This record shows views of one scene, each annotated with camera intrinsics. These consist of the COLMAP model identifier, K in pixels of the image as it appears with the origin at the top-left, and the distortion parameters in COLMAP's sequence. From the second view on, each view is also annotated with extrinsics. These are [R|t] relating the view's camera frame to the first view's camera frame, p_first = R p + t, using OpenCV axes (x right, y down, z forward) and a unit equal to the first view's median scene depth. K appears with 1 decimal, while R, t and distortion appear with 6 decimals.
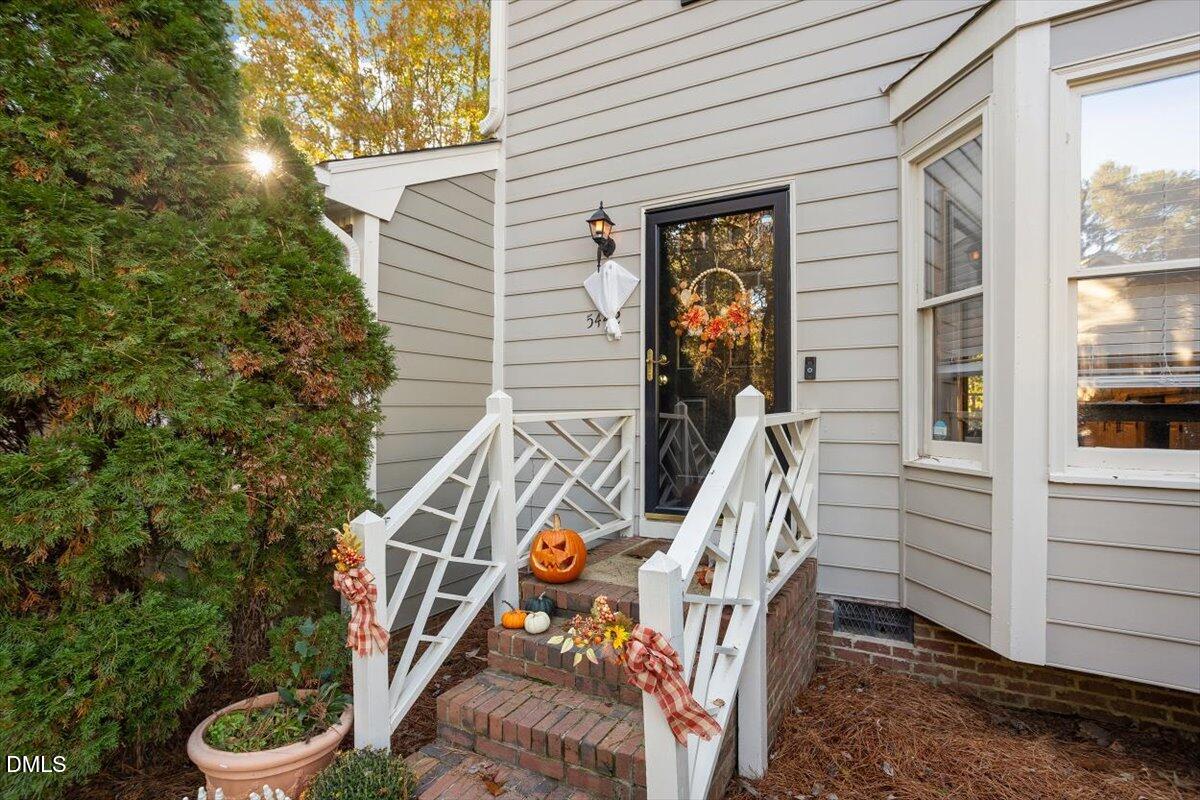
lens RADIAL K [[584.4, 0, 626.9], [0, 584.4, 410.2], [0, 0, 1]] dist [-0.050977, 0.034910]
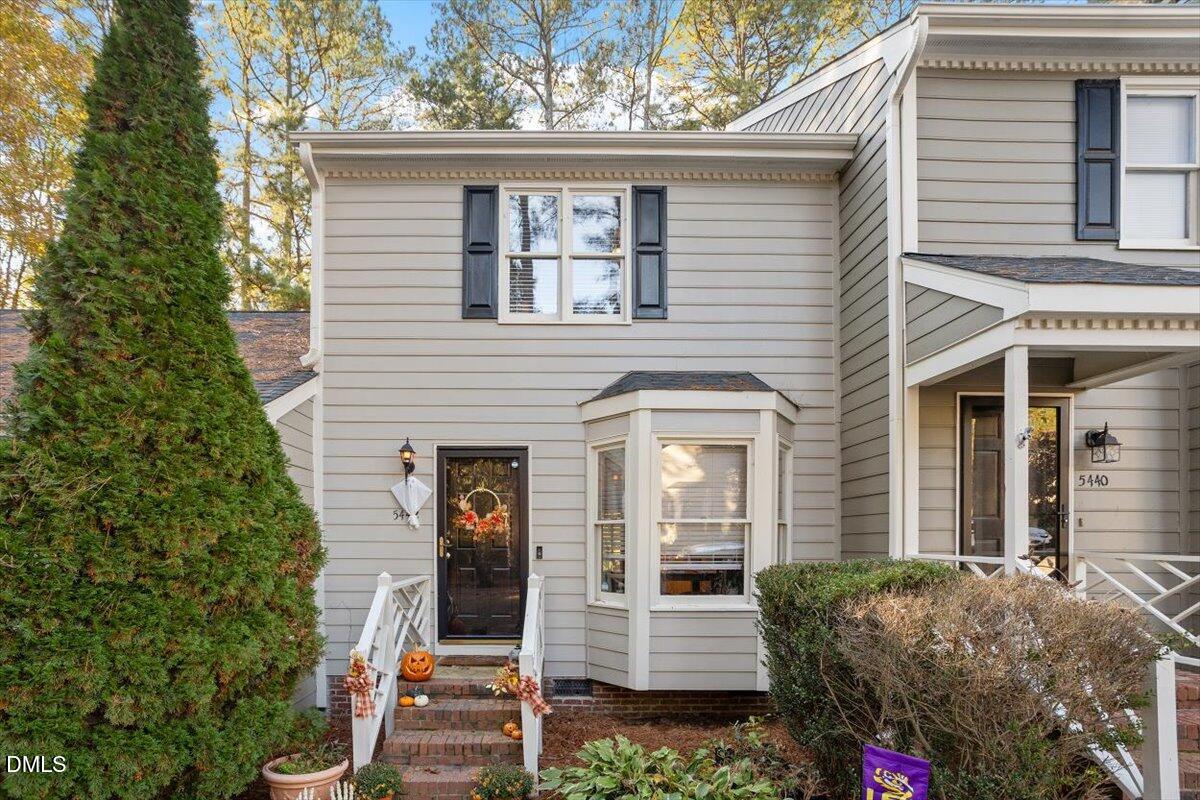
lens RADIAL K [[599.0, 0, 558.4], [0, 599.0, 534.1], [0, 0, 1]] dist [-0.006836, 0.001070]
pose [[0.884346, 0.010222, 0.466719, -0.540865], [-0.005666, 0.999922, -0.011163, -0.117906], [-0.466797, 0.007227, 0.884335, -0.723351]]
